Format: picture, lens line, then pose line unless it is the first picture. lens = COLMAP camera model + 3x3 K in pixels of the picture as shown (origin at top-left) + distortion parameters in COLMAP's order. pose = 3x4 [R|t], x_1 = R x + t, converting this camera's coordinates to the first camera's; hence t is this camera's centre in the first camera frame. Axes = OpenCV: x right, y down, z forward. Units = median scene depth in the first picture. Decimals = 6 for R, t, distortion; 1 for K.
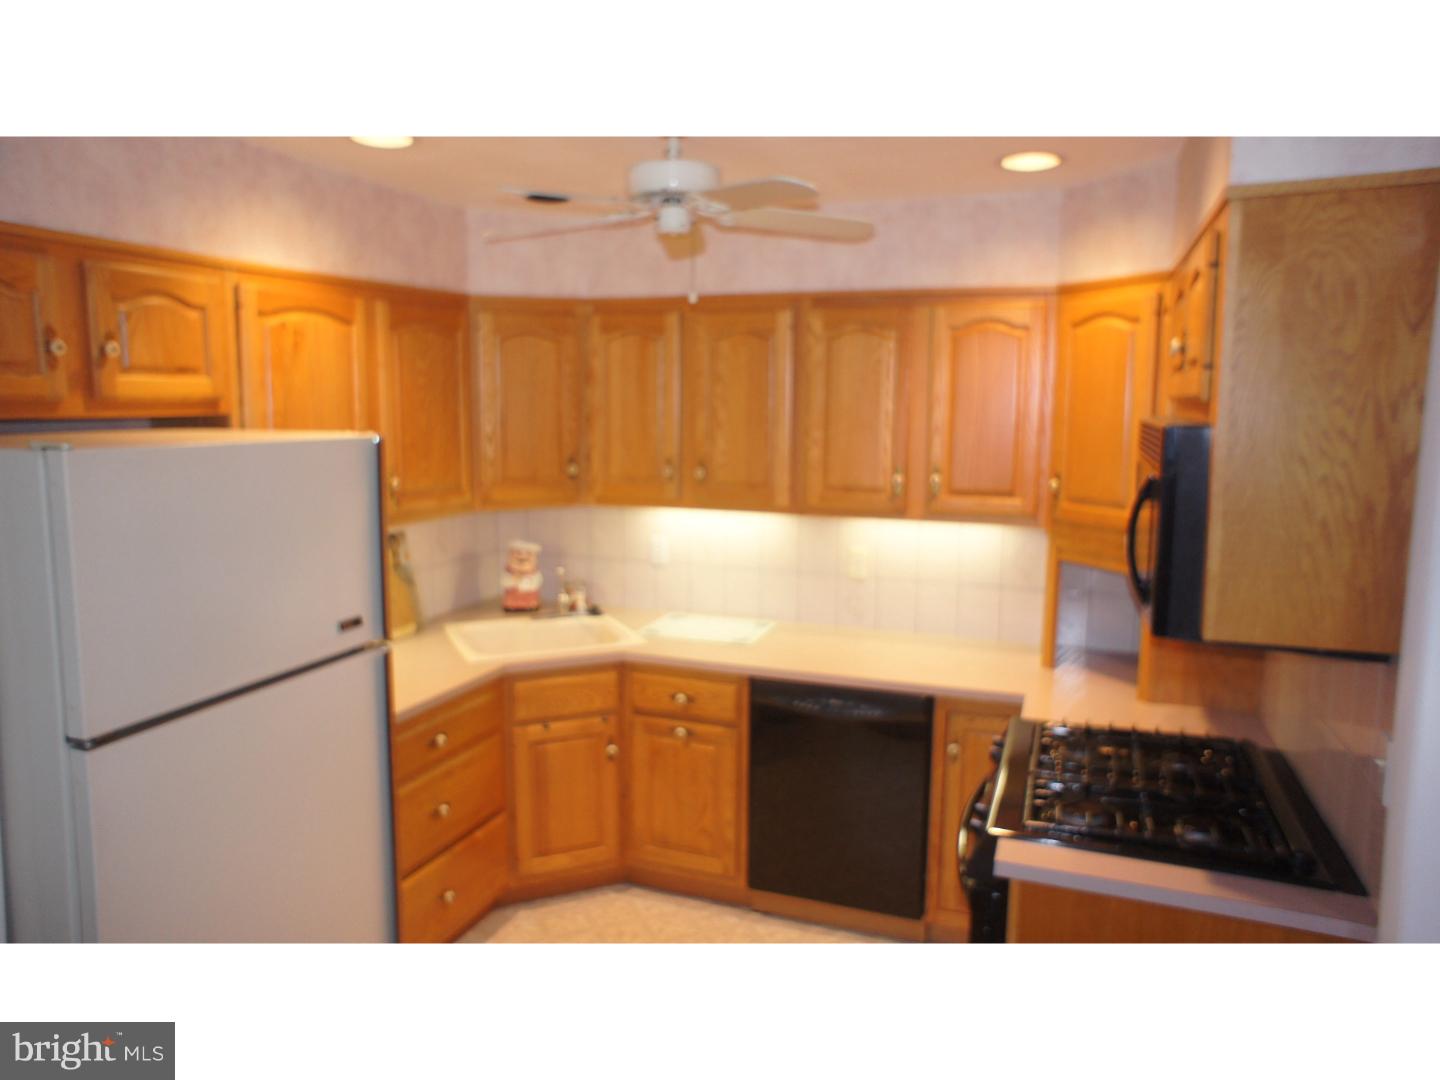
lens RADIAL K [[980.3, 0, 712.6], [0, 980.3, 530.6], [0, 0, 1]] dist [-0.056659, 0.075540]
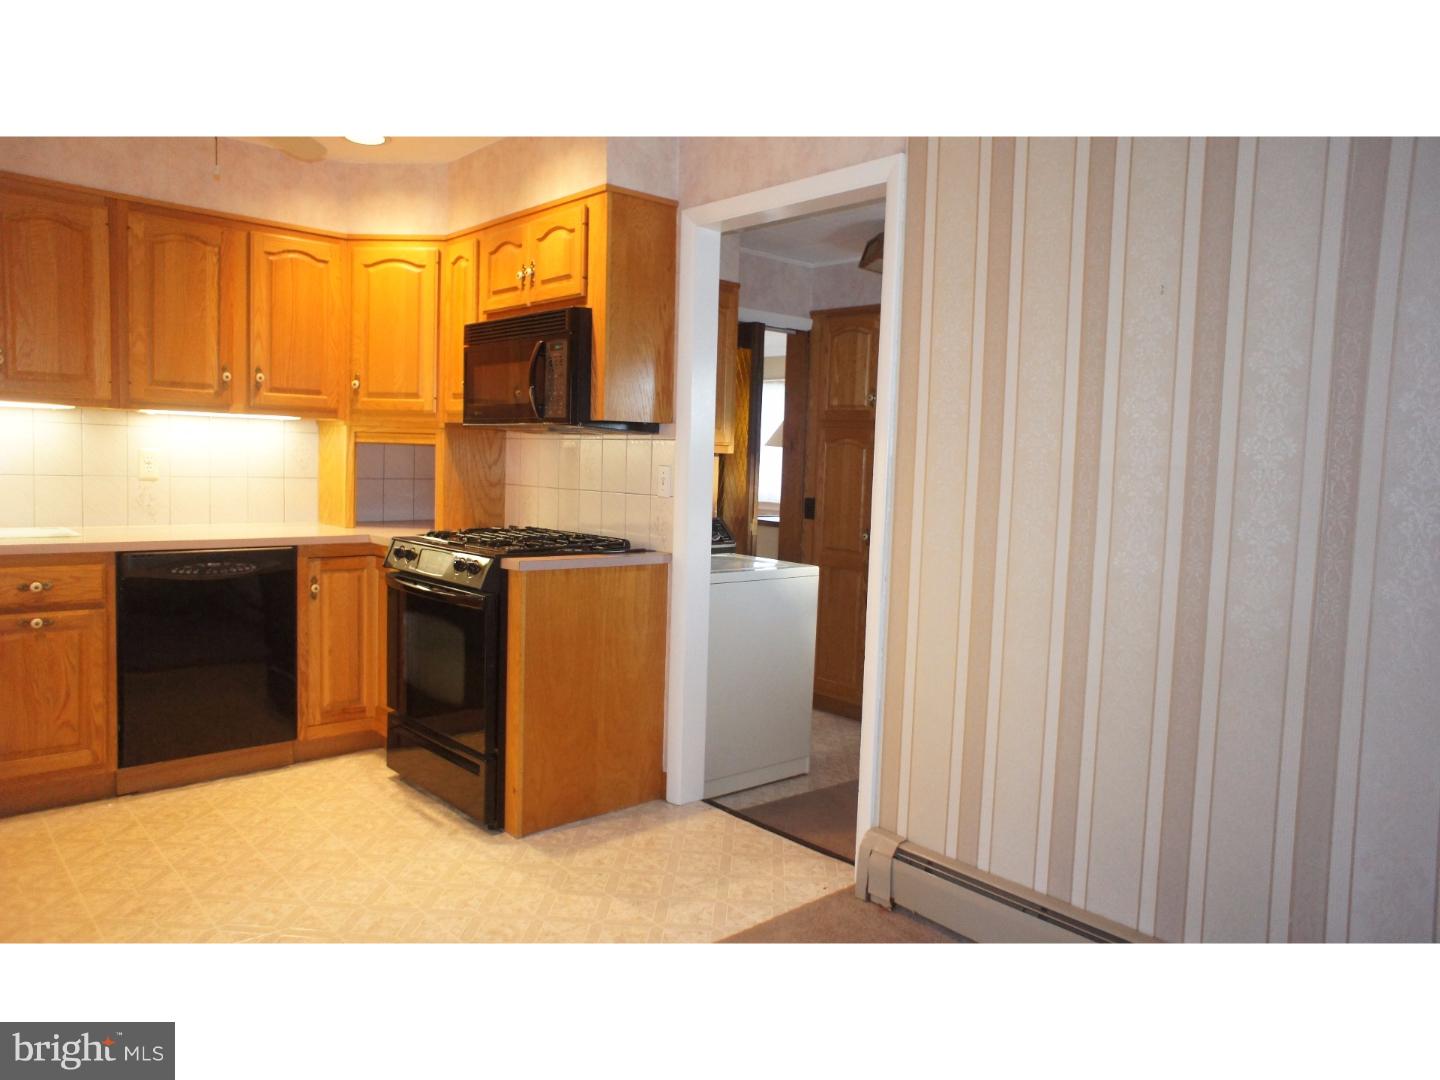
lens RADIAL K [[980.3, 0, 712.6], [0, 980.3, 530.6], [0, 0, 1]] dist [-0.056659, 0.075540]
pose [[0.463641, -0.057433, 0.884160, -0.566303], [0.092564, 0.995576, 0.016131, 0.163655], [-0.881175, 0.074362, 0.466906, -0.031220]]
